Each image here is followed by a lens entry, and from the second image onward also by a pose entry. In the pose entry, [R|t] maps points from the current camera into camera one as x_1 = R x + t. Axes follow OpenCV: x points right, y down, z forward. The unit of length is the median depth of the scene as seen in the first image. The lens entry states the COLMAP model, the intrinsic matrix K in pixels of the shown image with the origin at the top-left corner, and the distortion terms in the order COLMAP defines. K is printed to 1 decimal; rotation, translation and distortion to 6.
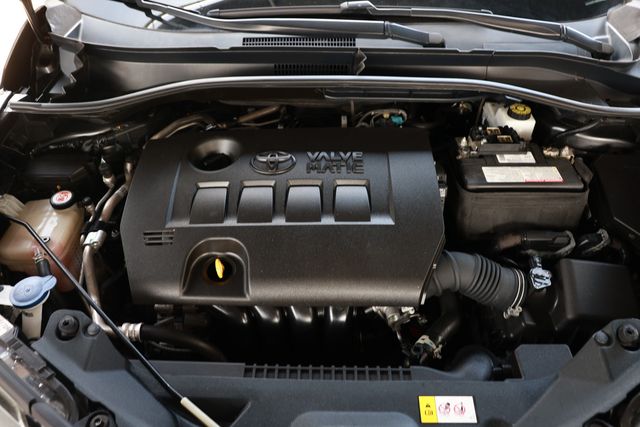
lens RADIAL K [[507.0, 0, 320.5], [0, 507.0, 210.7], [0, 0, 1]] dist [-0.097069, 0.057067]
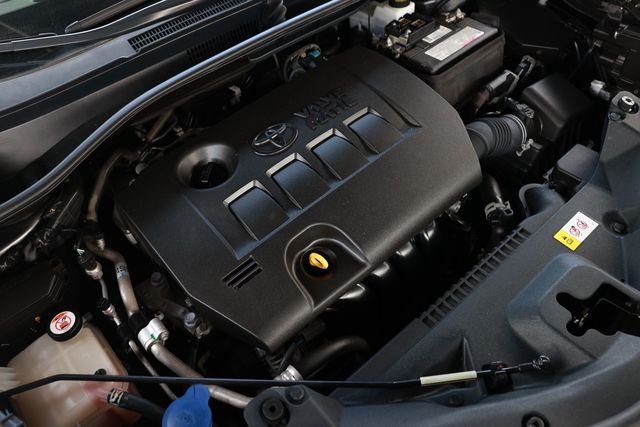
lens RADIAL K [[507.0, 0, 319.4], [0, 507.0, 214.2], [0, 0, 1]] dist [-0.097069, 0.057067]
pose [[0.739556, -0.533571, 0.410316, -0.465213], [0.508473, 0.842300, 0.178846, -0.102112], [-0.441036, 0.076368, 0.894234, 0.174727]]
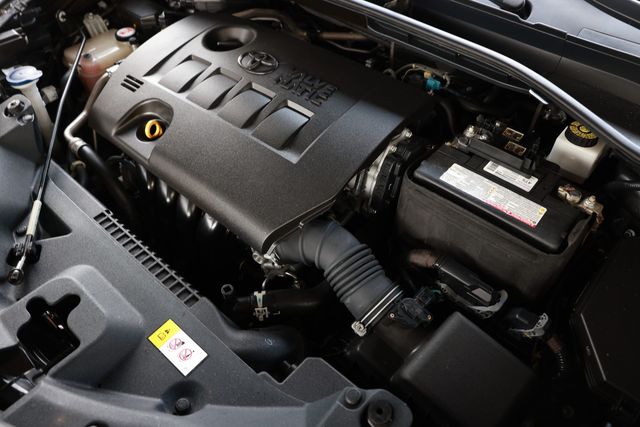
lens RADIAL K [[507.0, 0, 319.5], [0, 507.0, 216.9], [0, 0, 1]] dist [-0.097069, 0.057067]
pose [[0.759935, 0.477761, -0.440731, 0.545071], [-0.443583, 0.876801, 0.185617, -0.066168], [0.475114, 0.054444, 0.878238, 0.230646]]
